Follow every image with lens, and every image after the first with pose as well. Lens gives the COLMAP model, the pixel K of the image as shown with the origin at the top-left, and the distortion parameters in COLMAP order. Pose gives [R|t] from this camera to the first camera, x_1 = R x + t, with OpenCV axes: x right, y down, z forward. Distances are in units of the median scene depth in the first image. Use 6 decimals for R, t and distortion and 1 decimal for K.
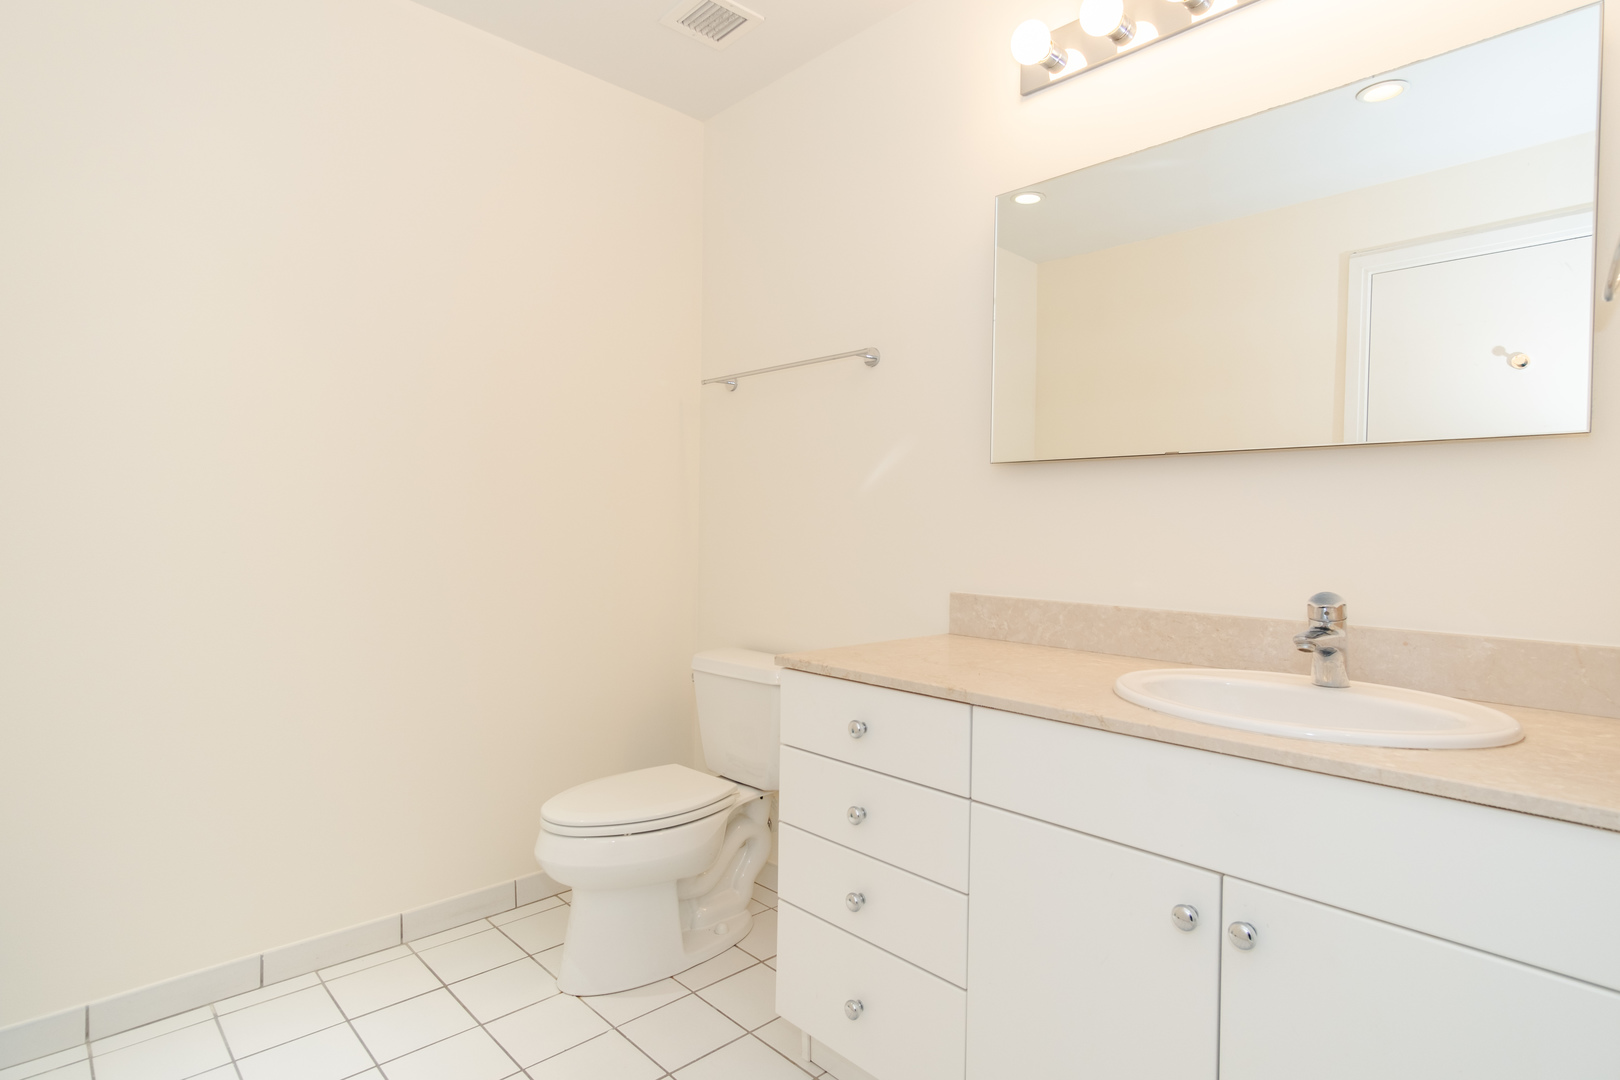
lens RADIAL K [[845.8, 0, 809.5], [0, 845.8, 533.3], [0, 0, 1]] dist [0.004005, 0.002192]
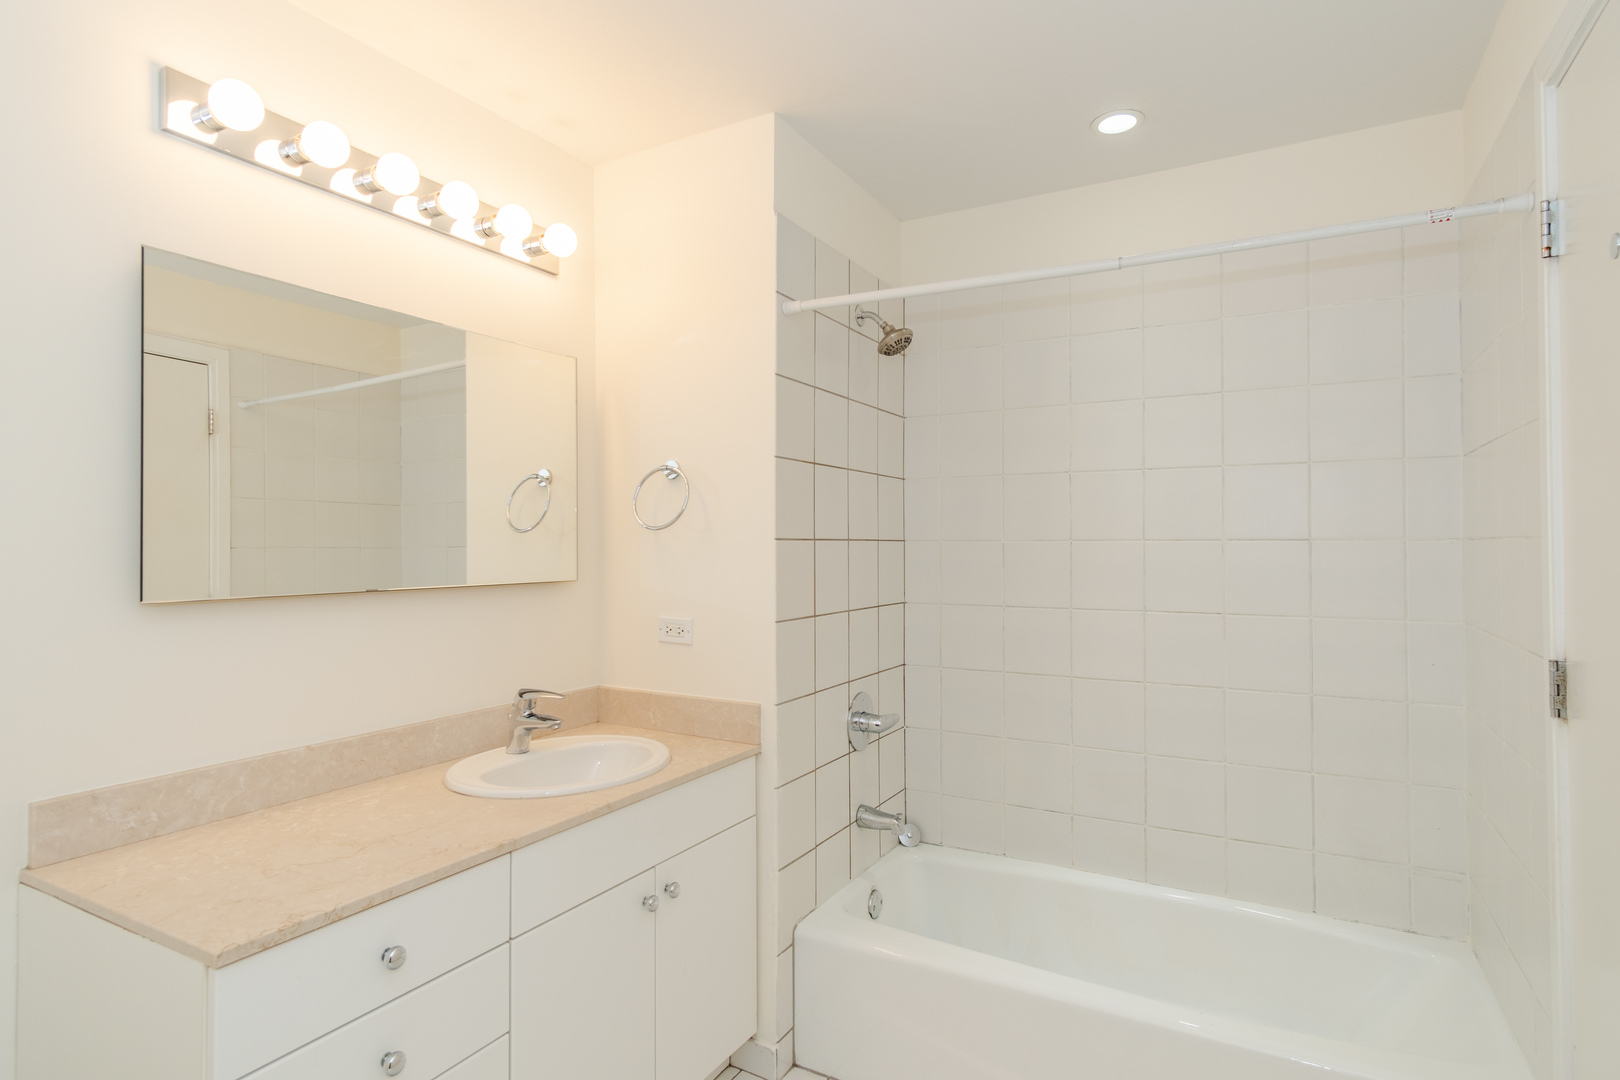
lens RADIAL K [[845.8, 0, 808.5], [0, 845.8, 542.6], [0, 0, 1]] dist [0.004005, 0.002192]
pose [[-0.306929, -0.009750, 0.951682, -0.707502], [0.004488, 0.999922, 0.011691, -0.150817], [-0.951722, 0.007860, -0.306862, 0.714341]]
